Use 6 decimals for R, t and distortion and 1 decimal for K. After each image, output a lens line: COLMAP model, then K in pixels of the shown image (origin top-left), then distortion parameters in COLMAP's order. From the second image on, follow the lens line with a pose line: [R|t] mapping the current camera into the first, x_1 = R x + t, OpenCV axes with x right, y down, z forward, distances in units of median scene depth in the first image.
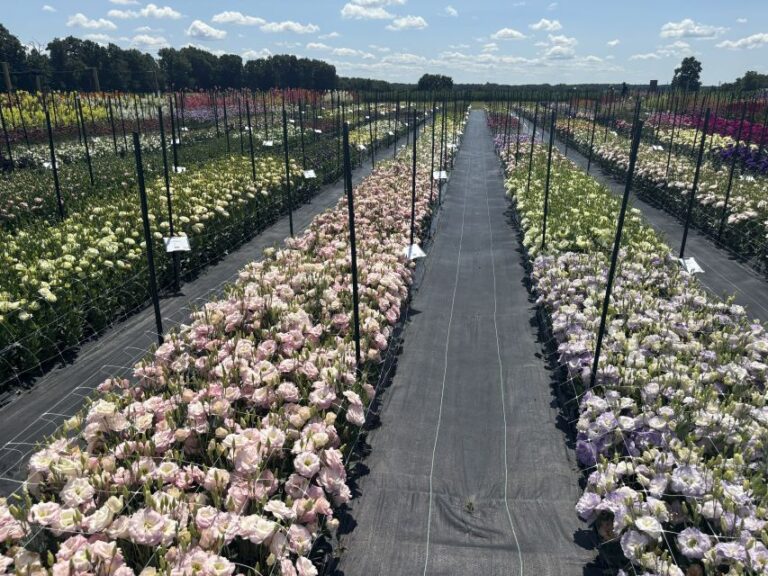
lens RADIAL K [[571.7, 0, 383.8], [0, 571.7, 288.7], [0, 0, 1]] dist [0.006111, 0.001503]
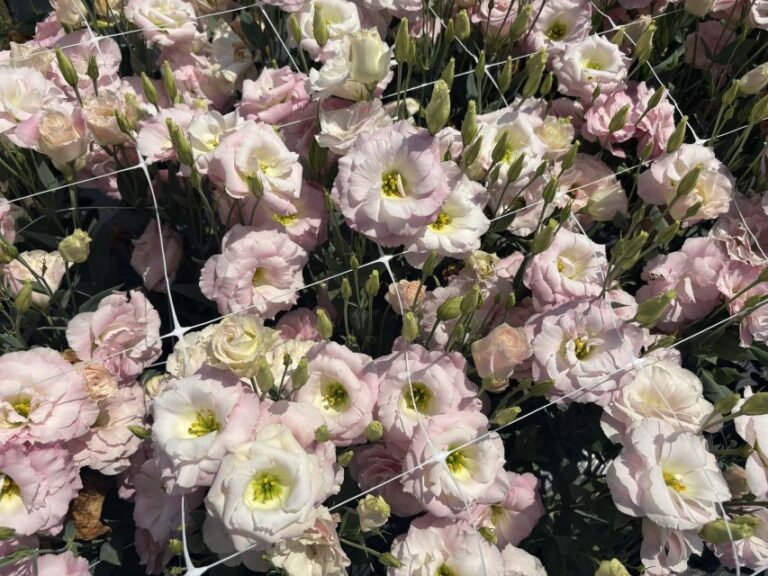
lens RADIAL K [[571.7, 0, 382.7], [0, 571.7, 287.8], [0, 0, 1]] dist [0.006111, 0.001503]
pose [[0.529798, 0.737435, -0.418932, -0.210027], [-0.297515, 0.624156, 0.722437, 0.196758], [0.794229, -0.258107, 0.550074, 0.692439]]
